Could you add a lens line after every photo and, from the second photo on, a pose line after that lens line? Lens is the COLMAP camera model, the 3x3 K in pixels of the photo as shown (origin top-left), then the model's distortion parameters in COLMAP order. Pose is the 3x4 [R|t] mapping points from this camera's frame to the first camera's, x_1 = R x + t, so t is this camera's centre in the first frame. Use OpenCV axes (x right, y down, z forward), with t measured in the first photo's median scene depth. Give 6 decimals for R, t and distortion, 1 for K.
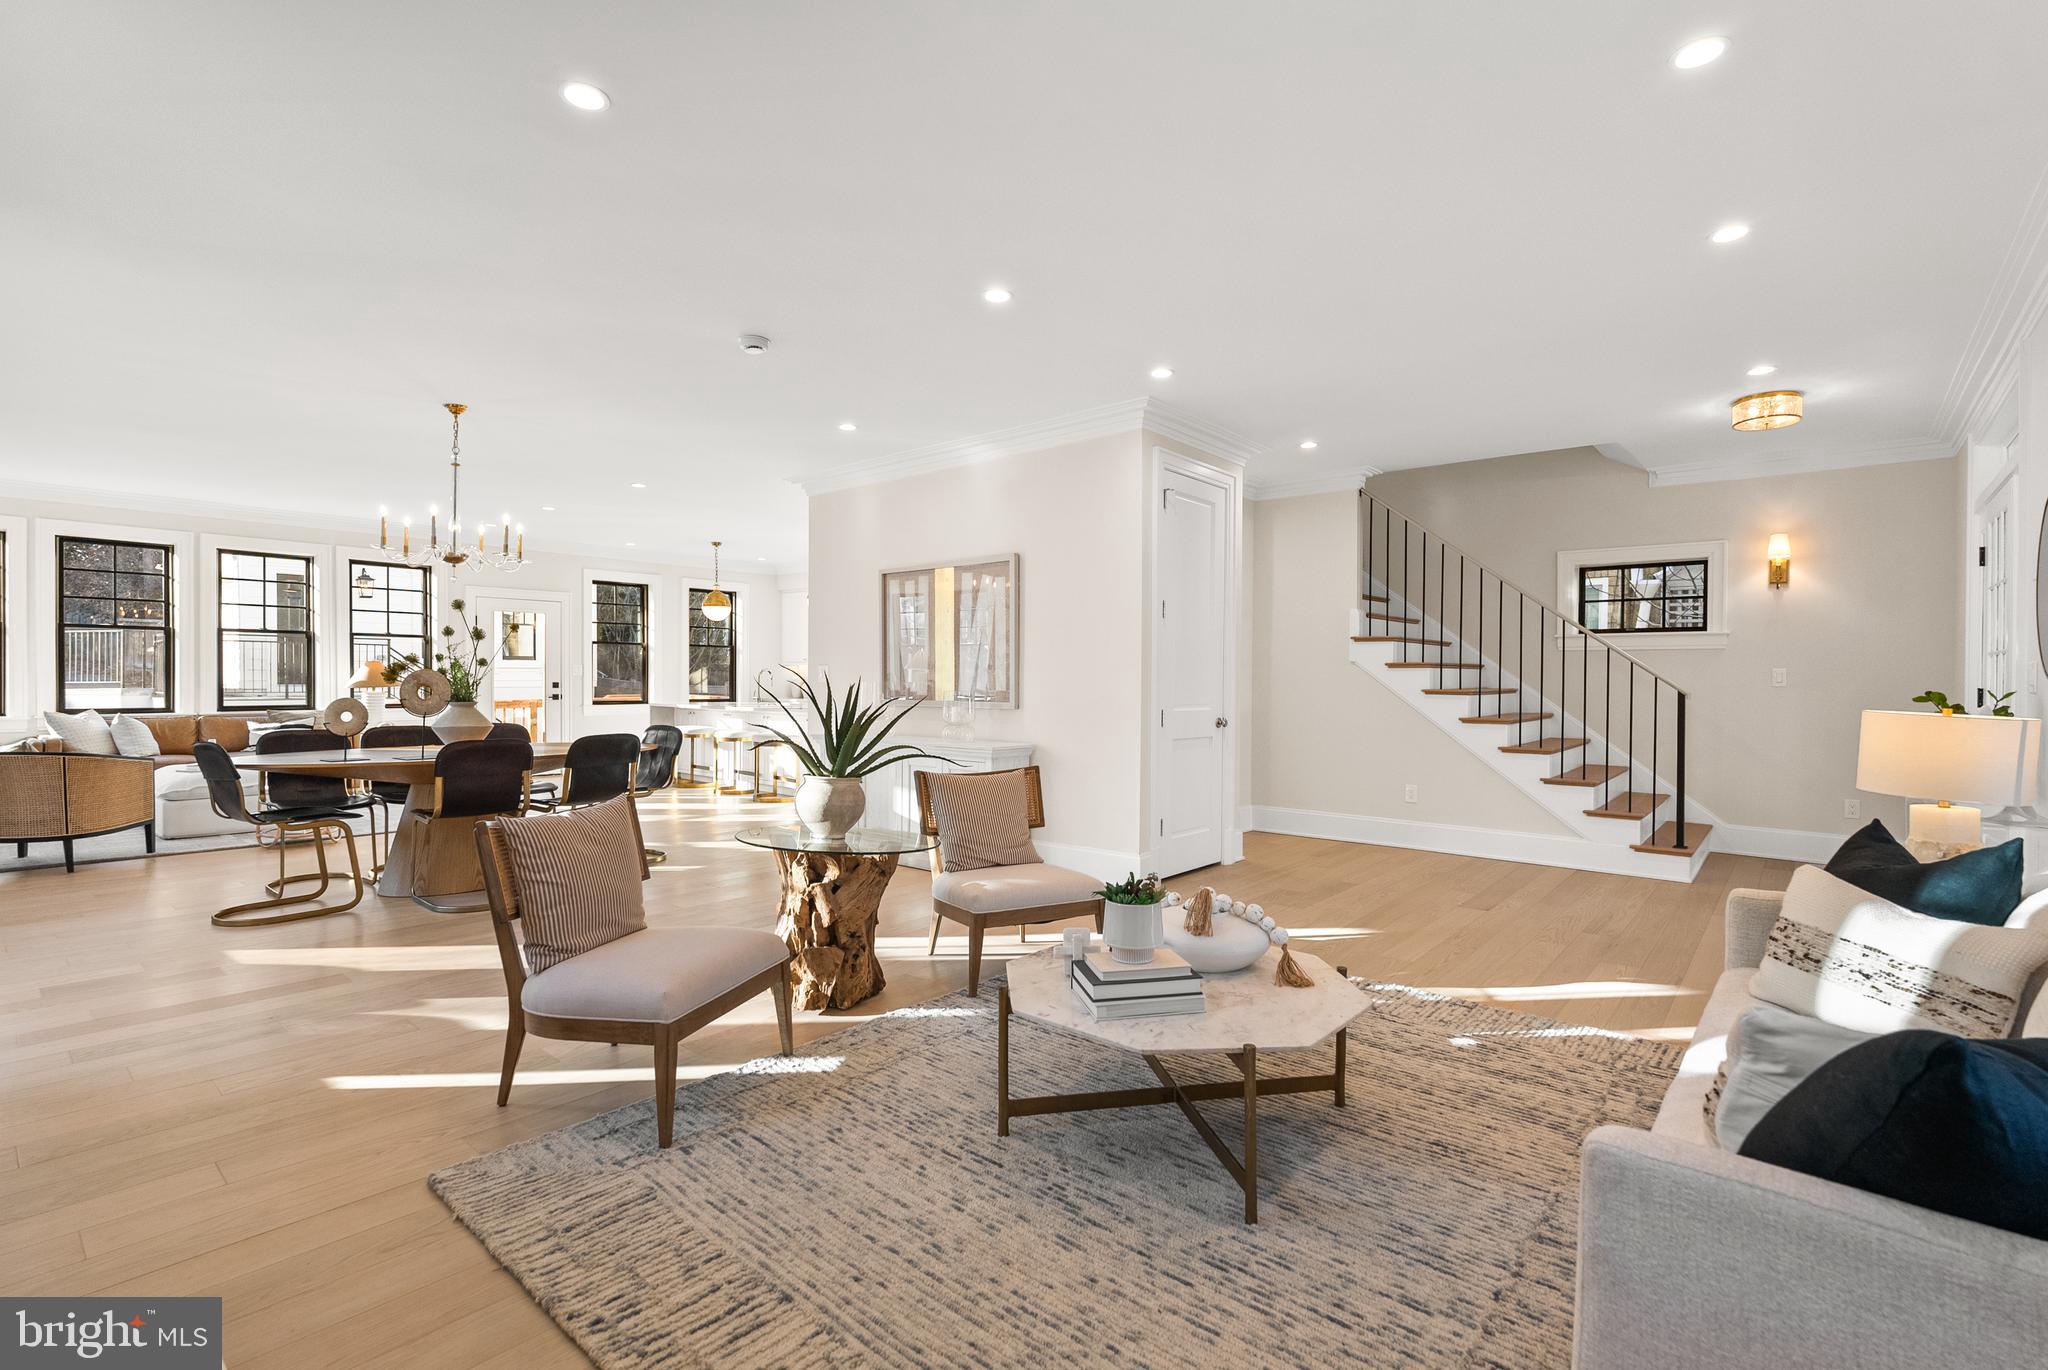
lens RADIAL K [[930.1, 0, 1028.5], [0, 930.1, 688.2], [0, 0, 1]] dist [-0.008262, 0.000014]
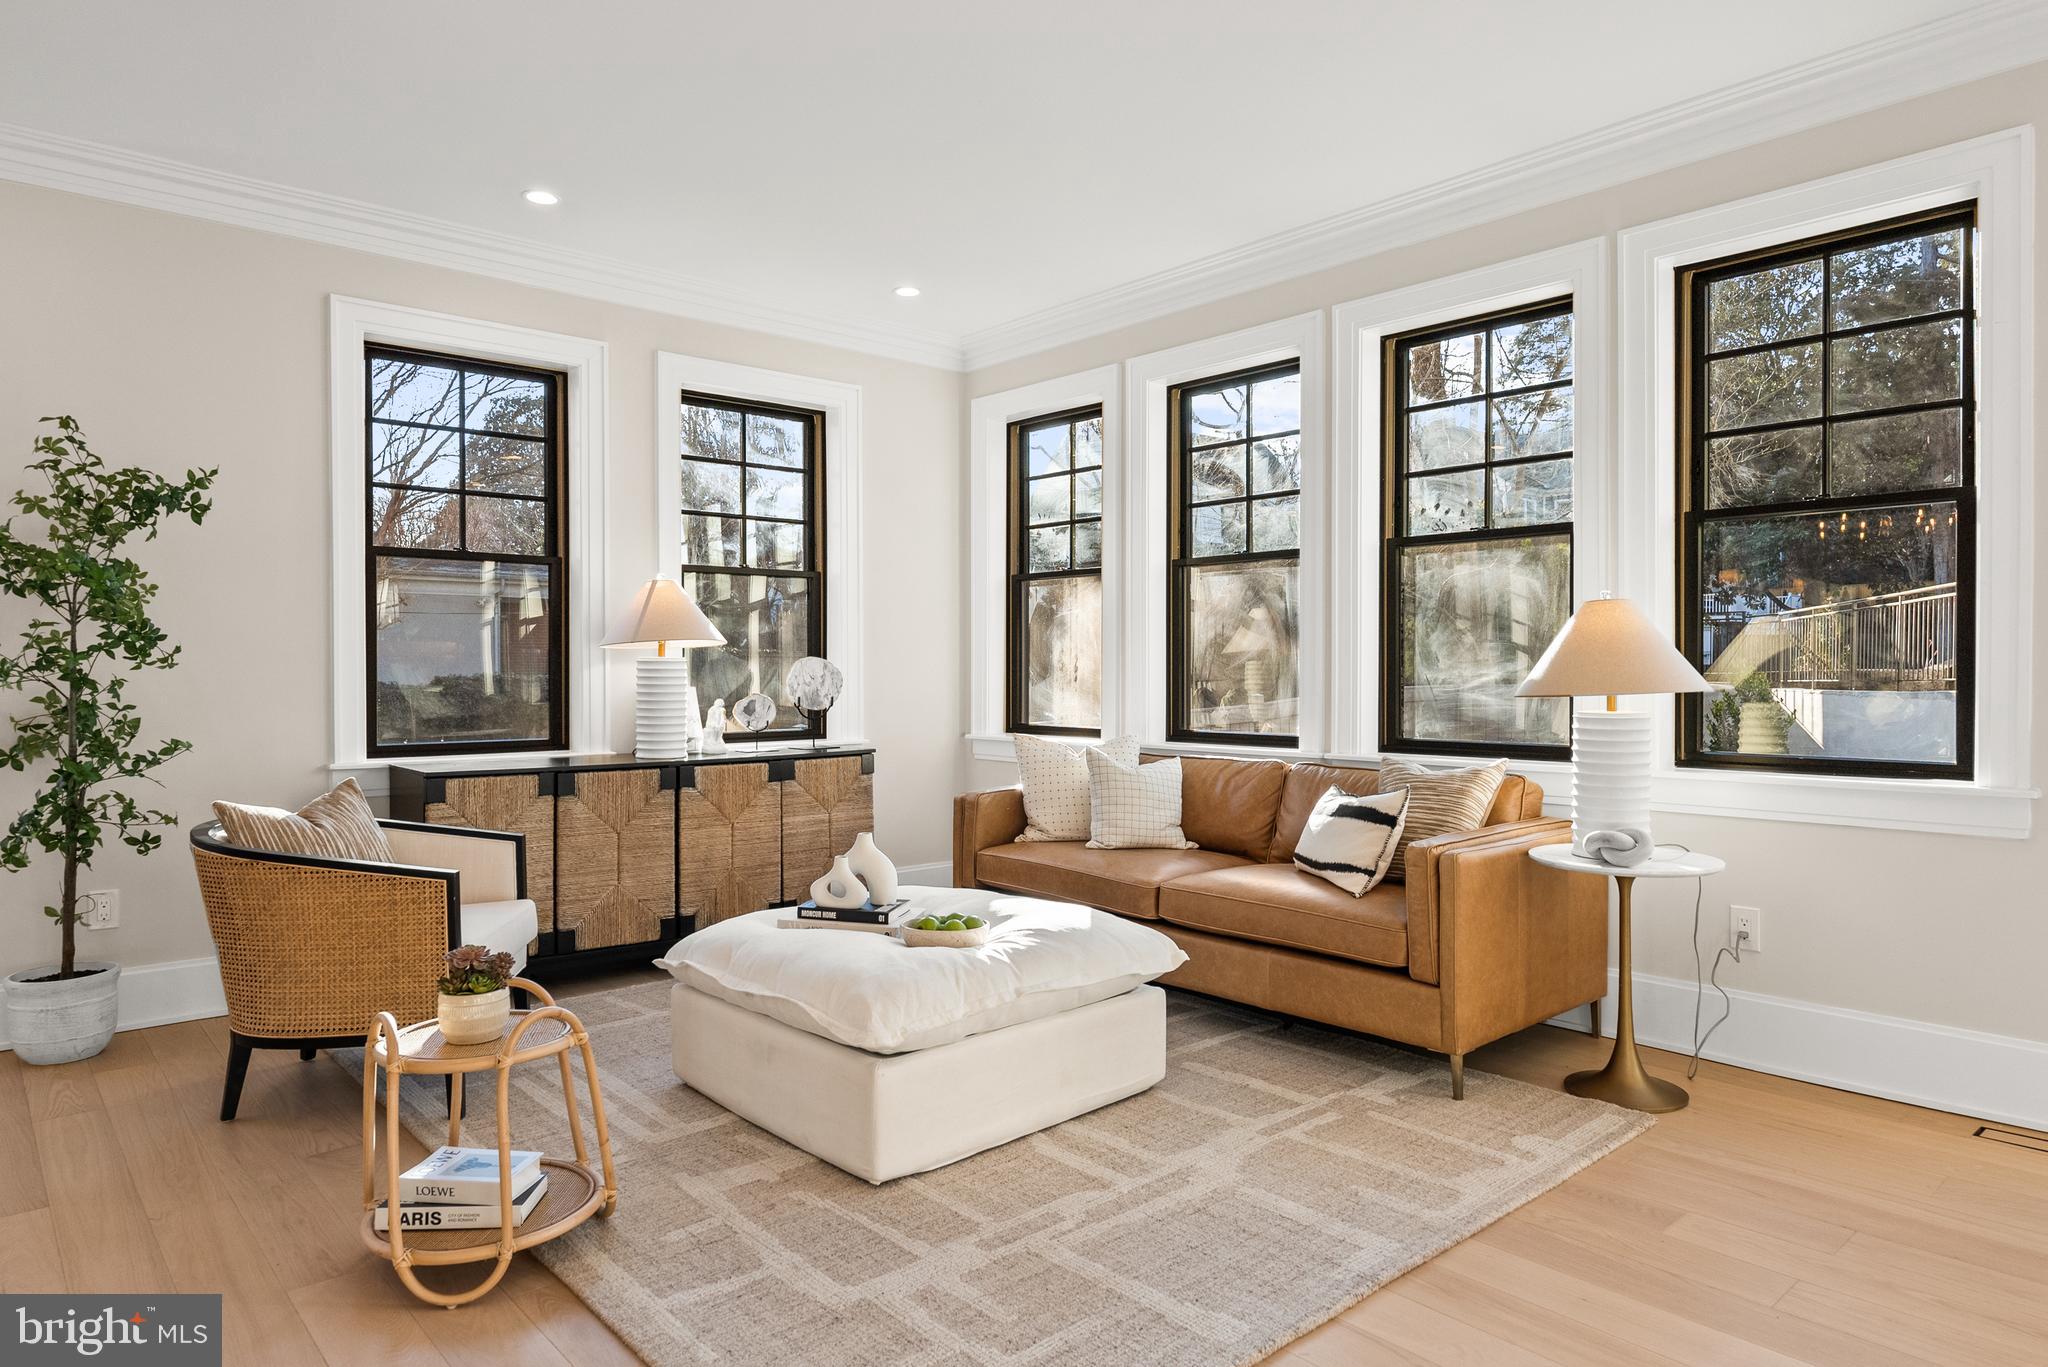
lens RADIAL K [[1252.1, 0, 1024.0], [0, 1252.1, 683.5], [0, 0, 1]] dist [-0.003882, -0.001100]
pose [[-0.146365, 0.003406, -0.989225, -0.436974], [-0.008509, 0.999953, 0.004702, -0.006816], [0.989194, 0.009106, -0.146329, 1.220474]]
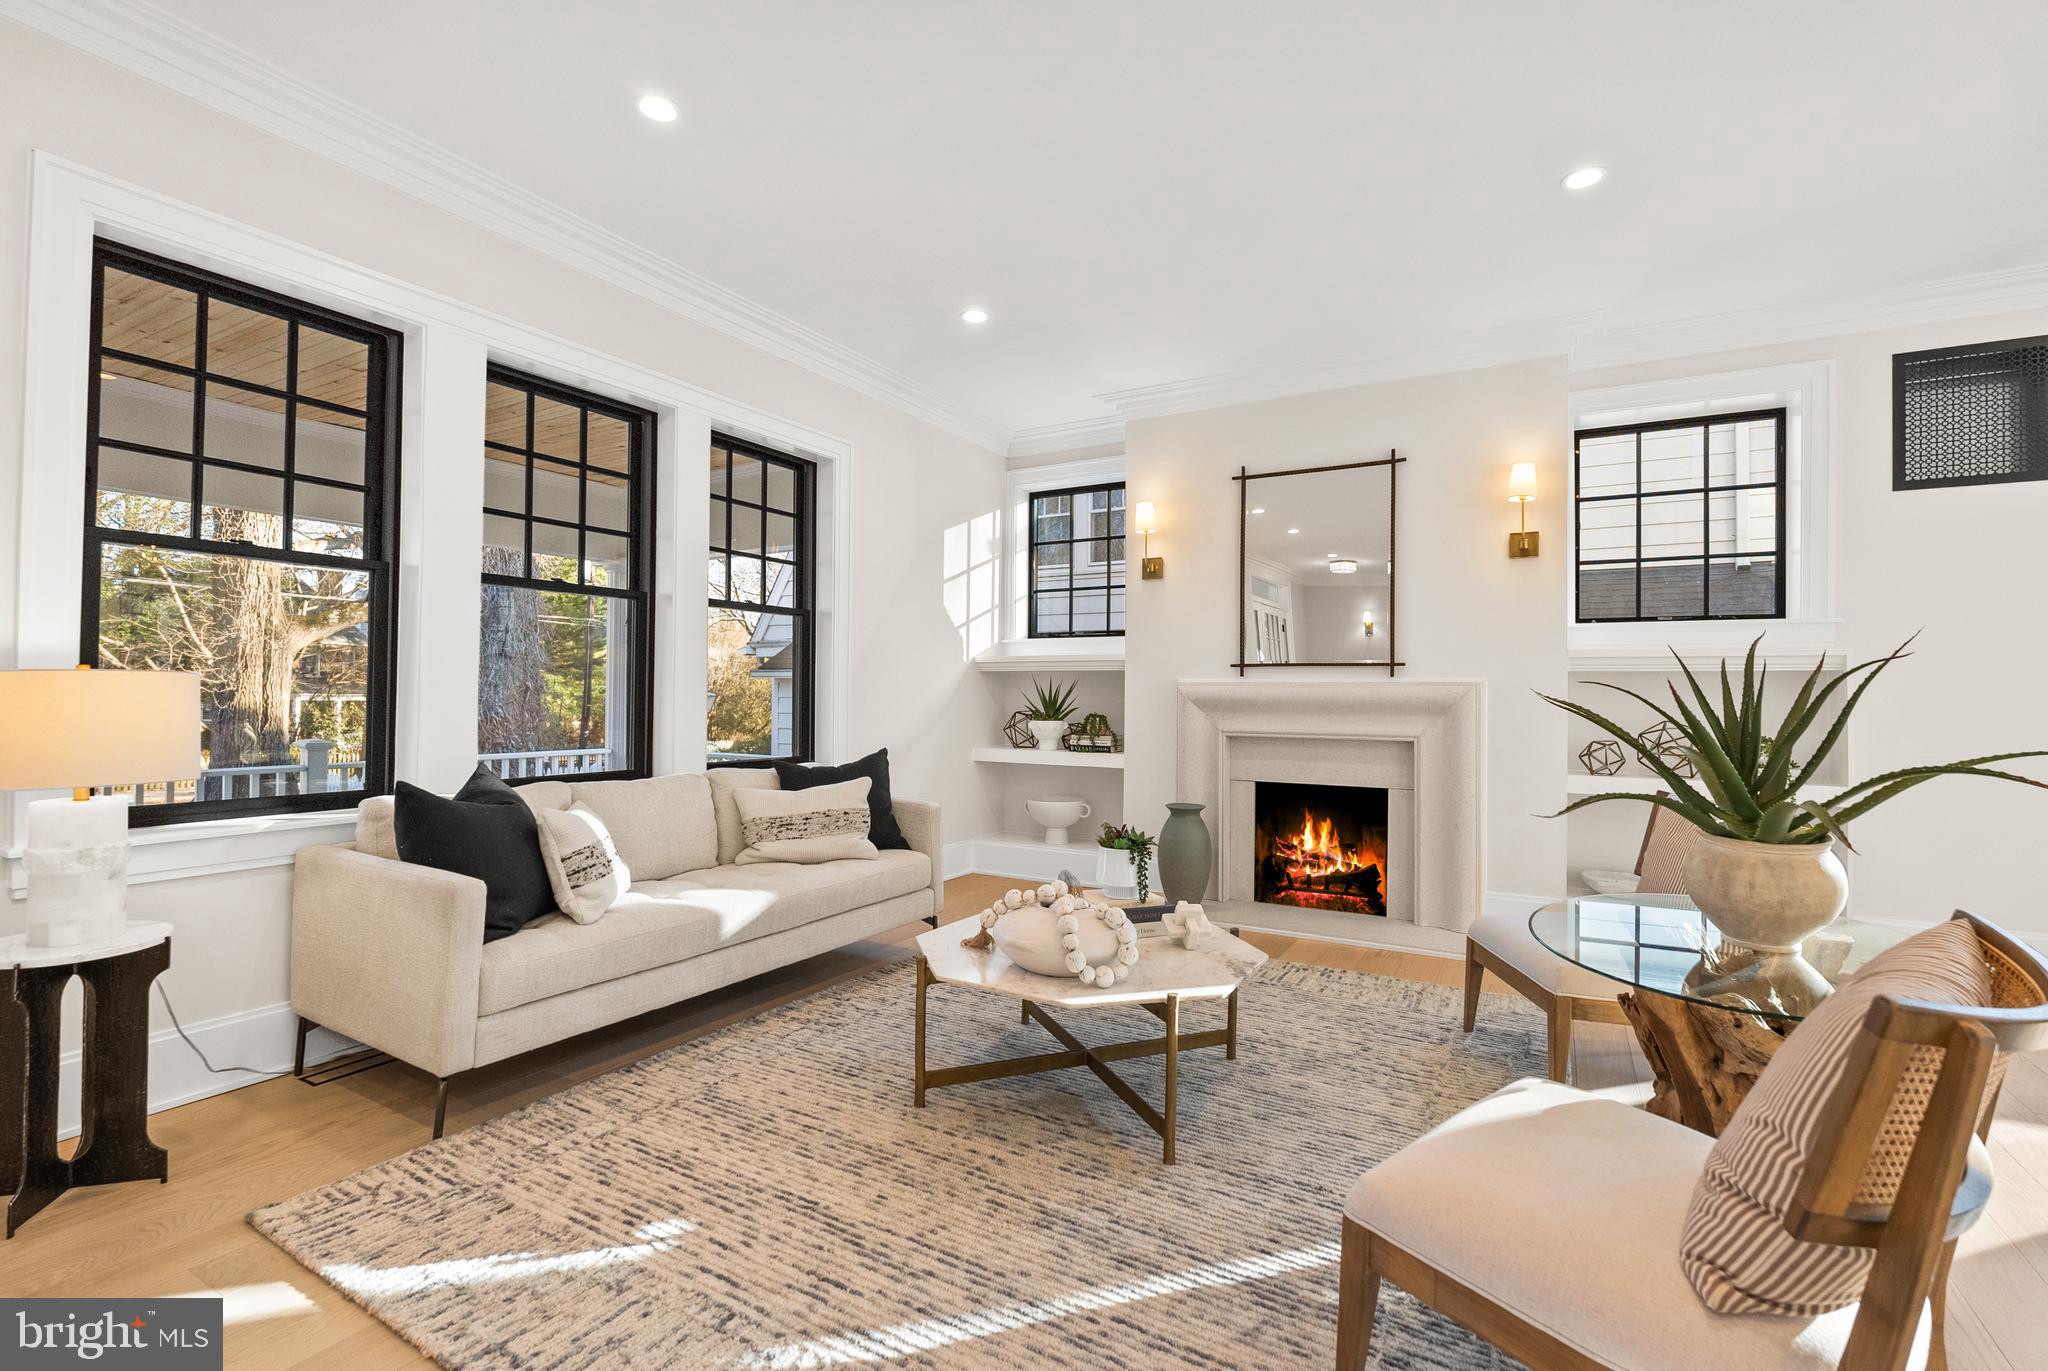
lens RADIAL K [[917.1, 0, 1024.0], [0, 917.1, 685.5], [0, 0, 1]] dist [-0.006587, 0.000232]
pose [[-0.983889, -0.018727, -0.177797, 0.161716], [-0.019066, 0.999818, 0.000200, 0.009629], [0.177761, 0.003587, -0.984067, 0.772187]]
